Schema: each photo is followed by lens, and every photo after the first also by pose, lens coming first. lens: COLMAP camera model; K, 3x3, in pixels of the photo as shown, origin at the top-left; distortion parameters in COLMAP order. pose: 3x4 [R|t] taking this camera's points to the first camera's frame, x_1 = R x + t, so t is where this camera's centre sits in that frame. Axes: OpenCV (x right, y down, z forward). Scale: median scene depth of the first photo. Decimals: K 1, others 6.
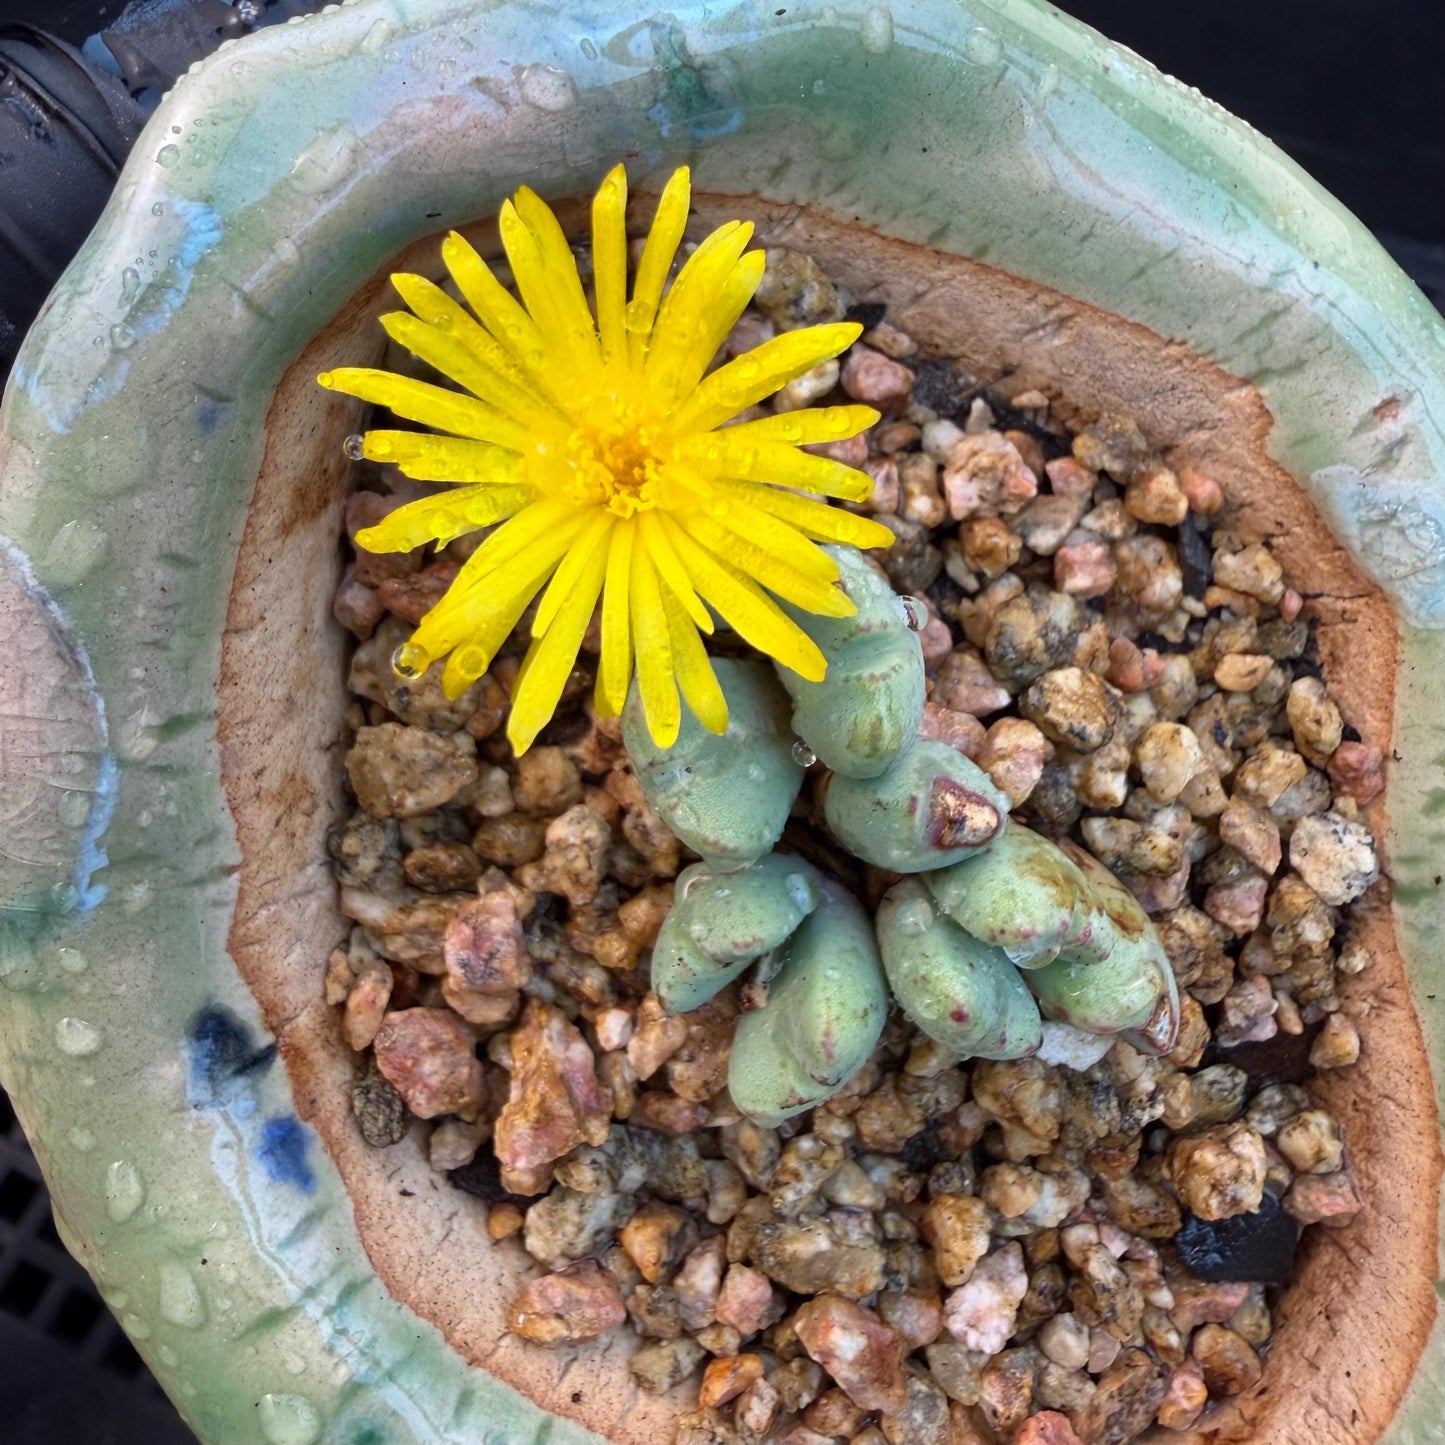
lens RADIAL K [[1414.3, 0, 712.9], [0, 1414.3, 571.7], [0, 0, 1]] dist [0.000446, 0.000000]
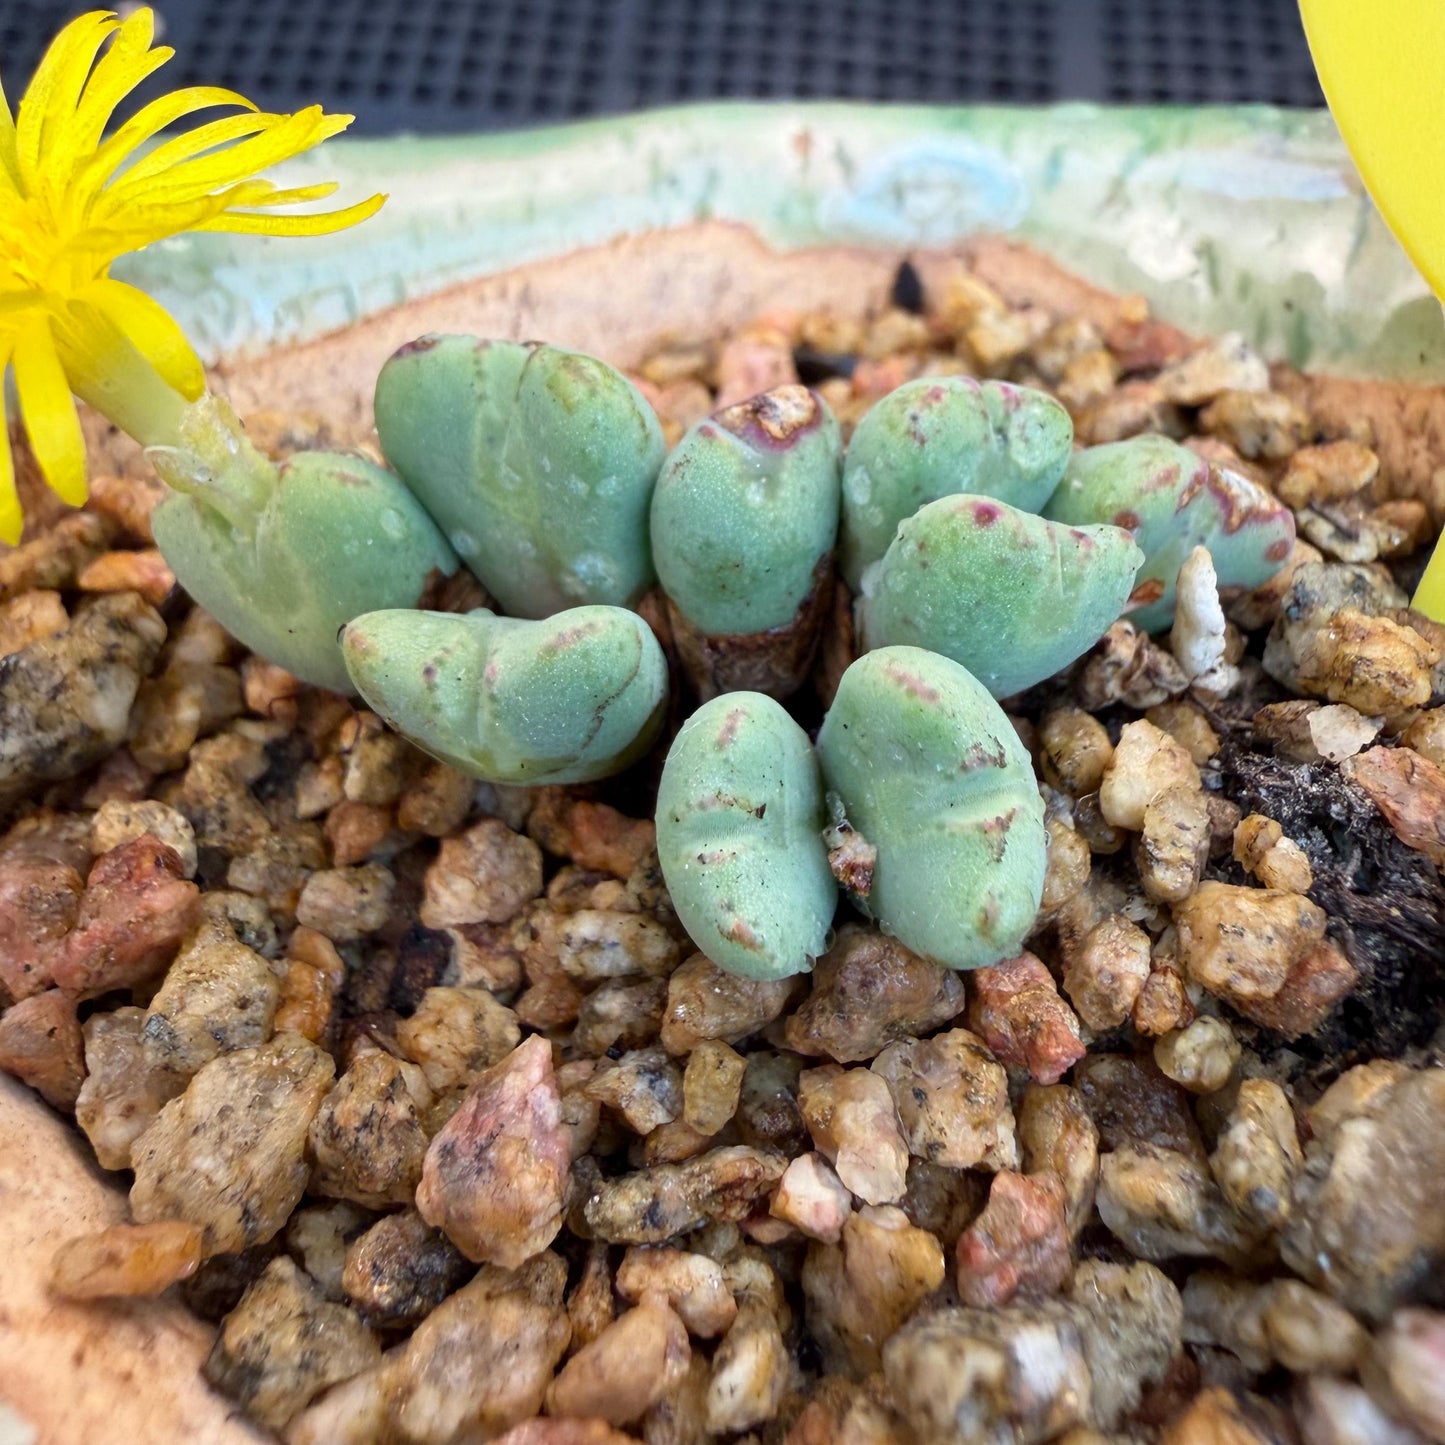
lens RADIAL K [[1432.2, 0, 704.2], [0, 1432.2, 489.1], [0, 0, 1]] dist [0.006810, 0.000000]
pose [[0.654390, -0.624324, 0.426607, -0.169074], [0.736011, 0.396542, -0.548673, 0.496568], [0.173381, 0.673034, 0.719002, 0.401184]]
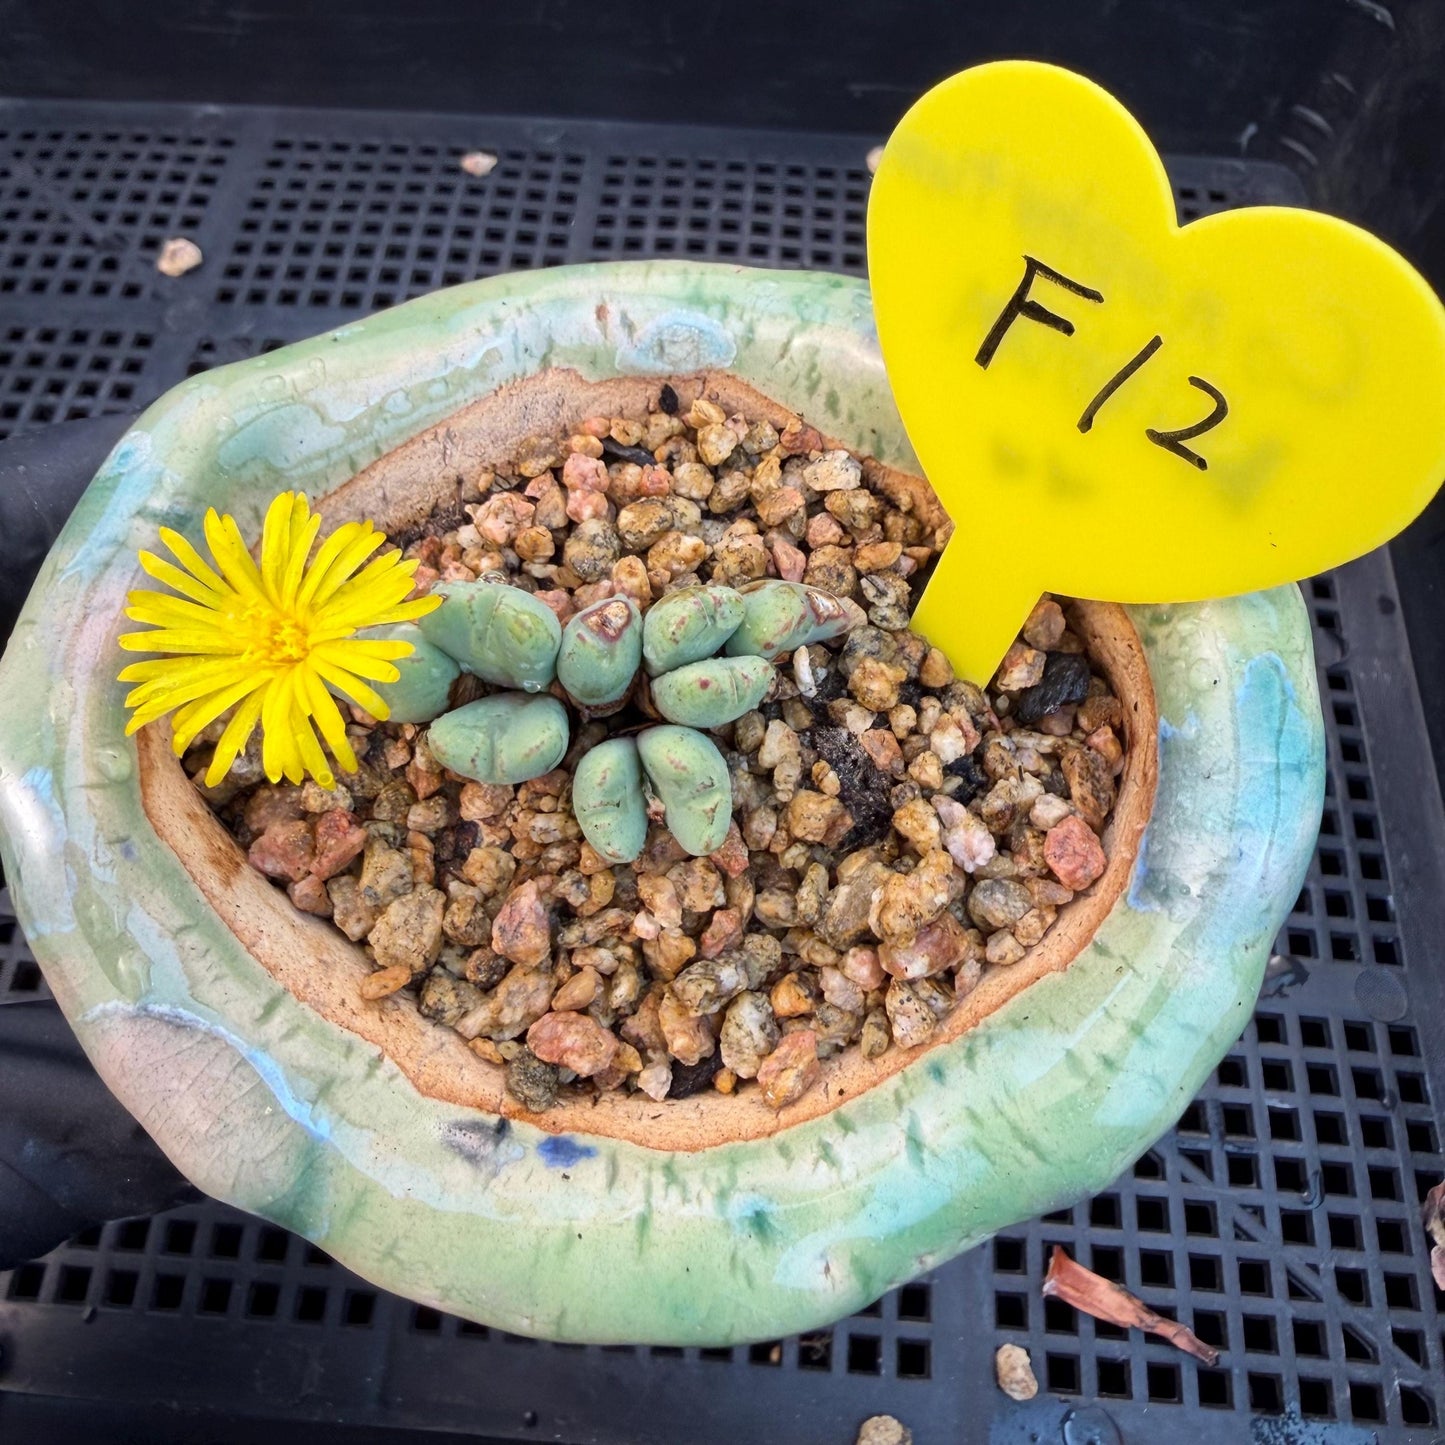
lens RADIAL K [[1414.3, 0, 696.8], [0, 1414.3, 519.4], [0, 0, 1]] dist [0.000446, 0.000000]
pose [[0.562285, -0.794665, 0.228786, -0.043767], [0.822843, 0.510139, -0.250376, 0.521355], [0.082253, 0.329038, 0.940728, -0.496913]]
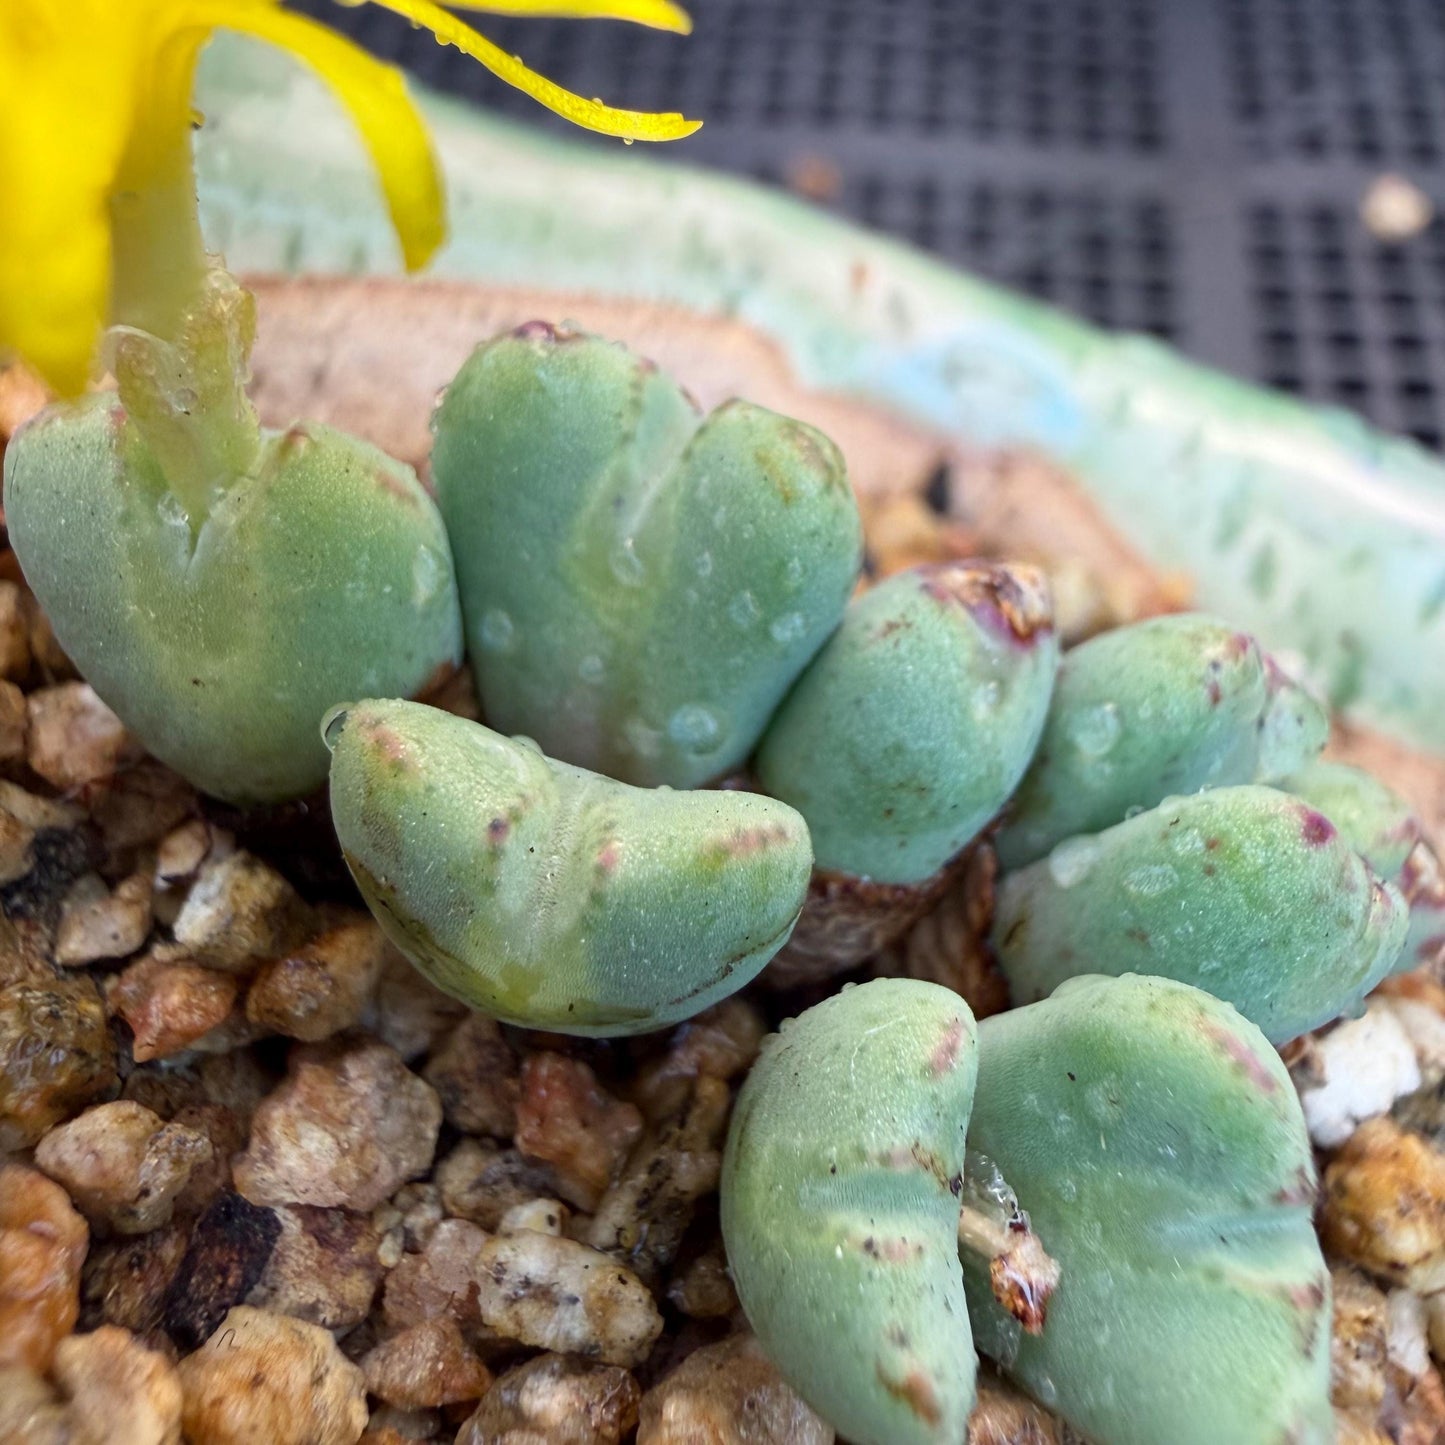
lens RADIAL K [[1456.3, 0, 719.1], [0, 1456.3, 566.0], [0, 0, 1]] dist [0.016555, 0.000000]
pose [[0.658784, -0.374776, 0.652340, -0.216483], [0.709916, 0.596707, -0.374114, 0.255005], [-0.249046, 0.709566, 0.659160, 0.555054]]
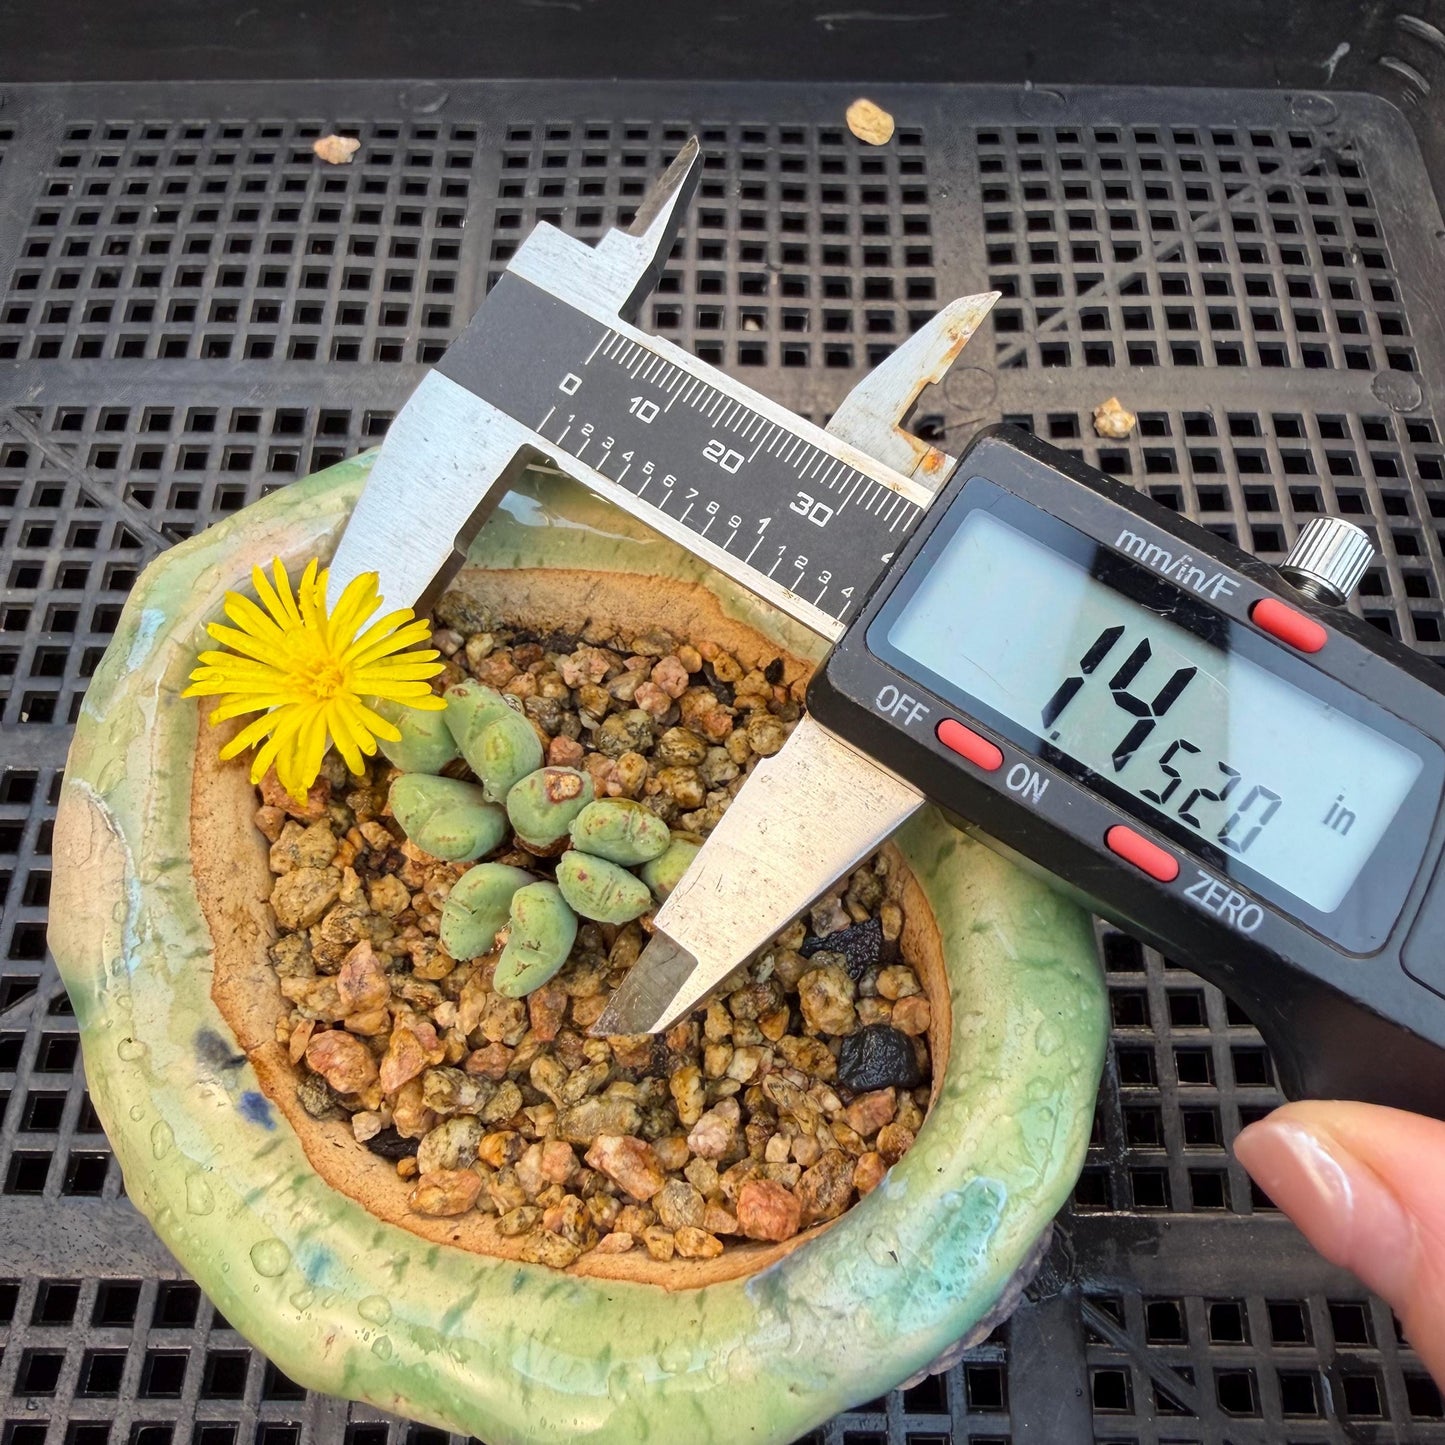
lens RADIAL K [[1414.3, 0, 729.1], [0, 1414.3, 562.2], [0, 0, 1]] dist [0.000446, 0.000000]
pose [[0.952634, -0.302590, 0.030464, 0.368139], [0.274749, 0.813357, -0.512800, 0.851630], [0.130390, 0.496880, 0.857968, -0.681484]]
